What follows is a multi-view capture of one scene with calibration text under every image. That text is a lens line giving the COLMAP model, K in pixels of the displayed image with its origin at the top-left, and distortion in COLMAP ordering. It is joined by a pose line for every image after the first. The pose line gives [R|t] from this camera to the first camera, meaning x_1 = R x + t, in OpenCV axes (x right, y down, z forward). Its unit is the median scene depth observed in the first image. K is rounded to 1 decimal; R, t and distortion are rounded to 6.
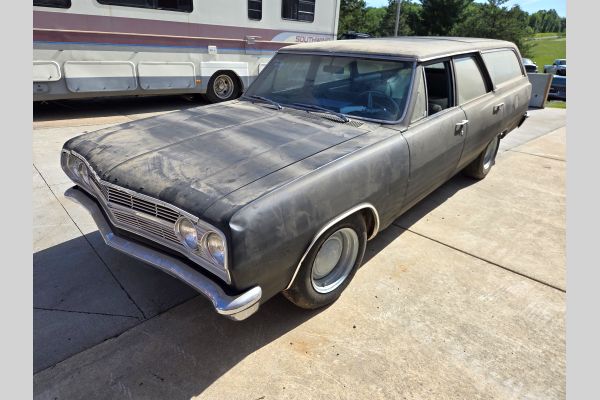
lens RADIAL K [[362.5, 0, 288.9], [0, 362.5, 196.3], [0, 0, 1]] dist [0.052326, -0.049768]
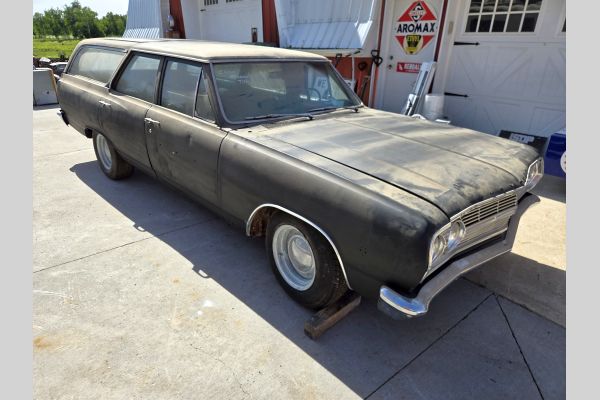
lens RADIAL K [[362.5, 0, 288.9], [0, 362.5, 196.3], [0, 0, 1]] dist [0.052326, -0.049768]
pose [[0.061900, -0.396841, 0.915798, -0.988002], [0.376760, 0.858963, 0.346747, -0.414543], [-0.924240, 0.323572, 0.202684, 0.909043]]
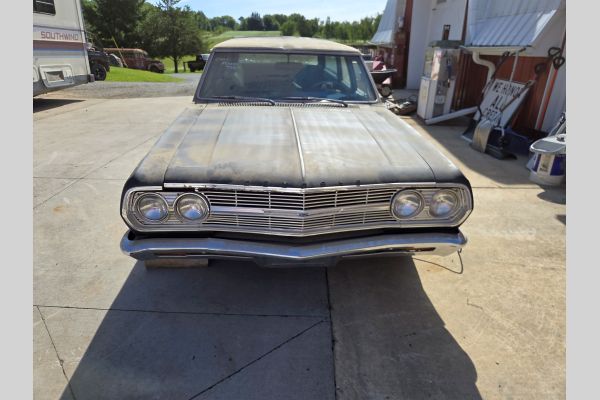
lens RADIAL K [[362.5, 0, 288.9], [0, 362.5, 196.3], [0, 0, 1]] dist [0.052326, -0.049768]
pose [[0.706115, -0.279174, 0.650741, -0.738259], [0.274703, 0.955026, 0.111637, -0.089985], [-0.652641, 0.099932, 0.751048, 0.204625]]
